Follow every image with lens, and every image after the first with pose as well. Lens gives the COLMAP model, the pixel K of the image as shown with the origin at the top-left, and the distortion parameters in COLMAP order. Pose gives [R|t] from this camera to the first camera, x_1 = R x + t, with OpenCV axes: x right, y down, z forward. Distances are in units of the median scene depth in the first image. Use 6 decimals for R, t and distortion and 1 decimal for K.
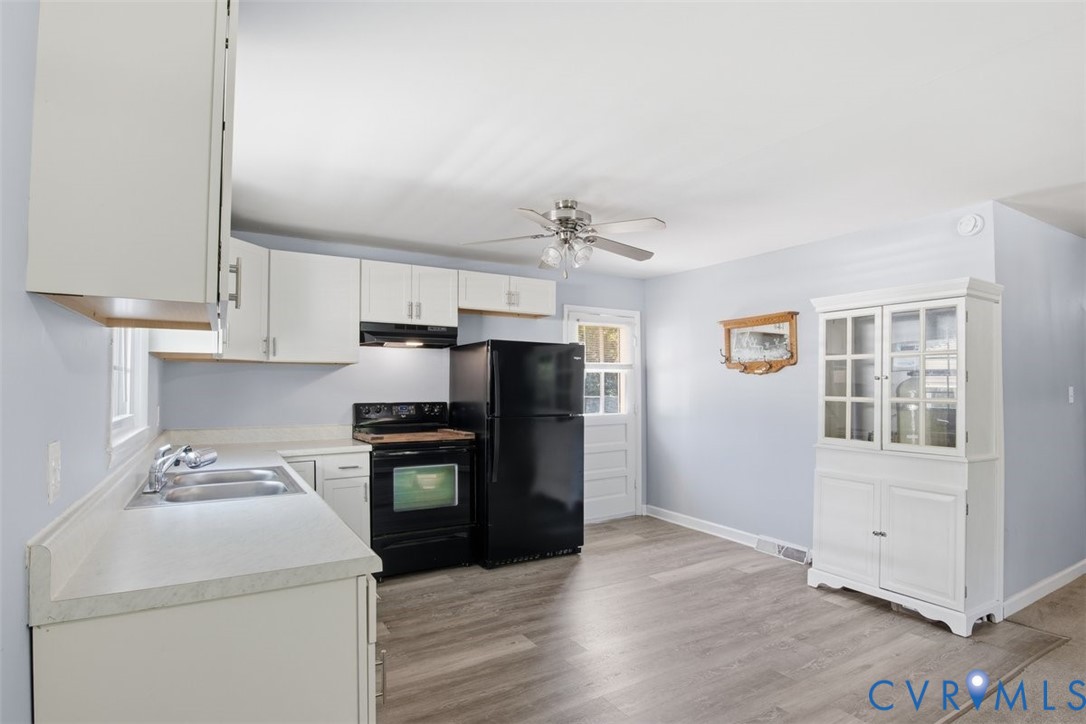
lens RADIAL K [[549.4, 0, 543.0], [0, 549.4, 362.0], [0, 0, 1]] dist [-0.001680, 0.000380]
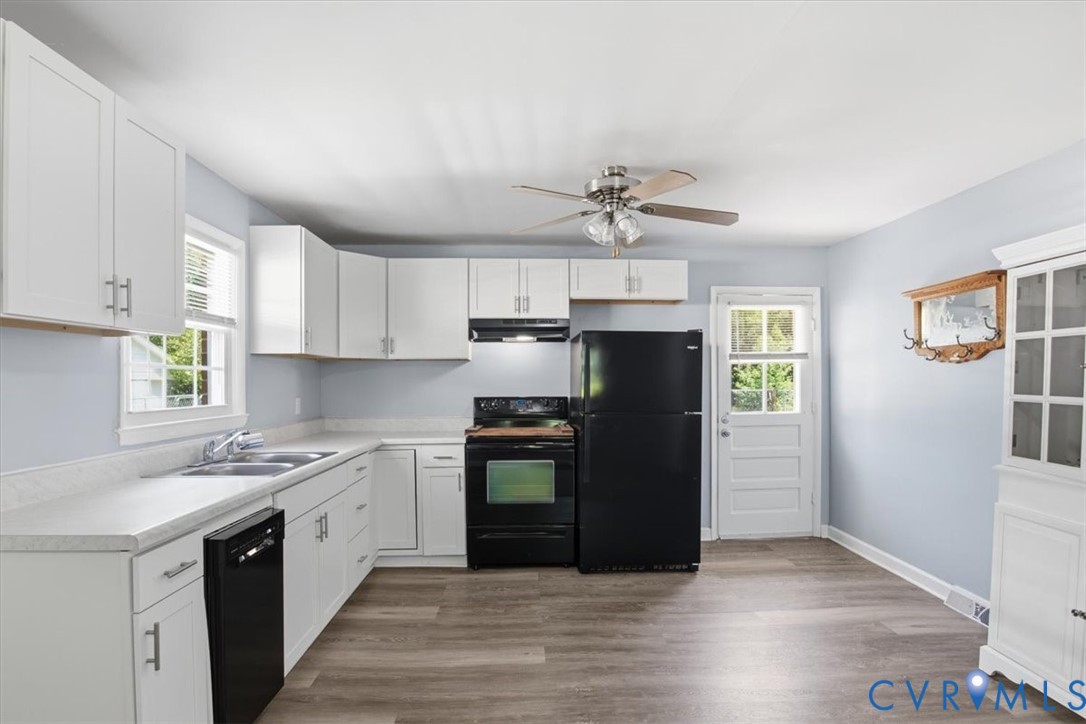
lens RADIAL K [[554.3, 0, 539.5], [0, 554.3, 376.8], [0, 0, 1]] dist [-0.003548, 0.001452]
pose [[0.886639, -0.006100, -0.462423, 0.257105], [0.023921, 0.999179, 0.032684, 0.004415], [0.461844, -0.040040, 0.886057, 0.118397]]
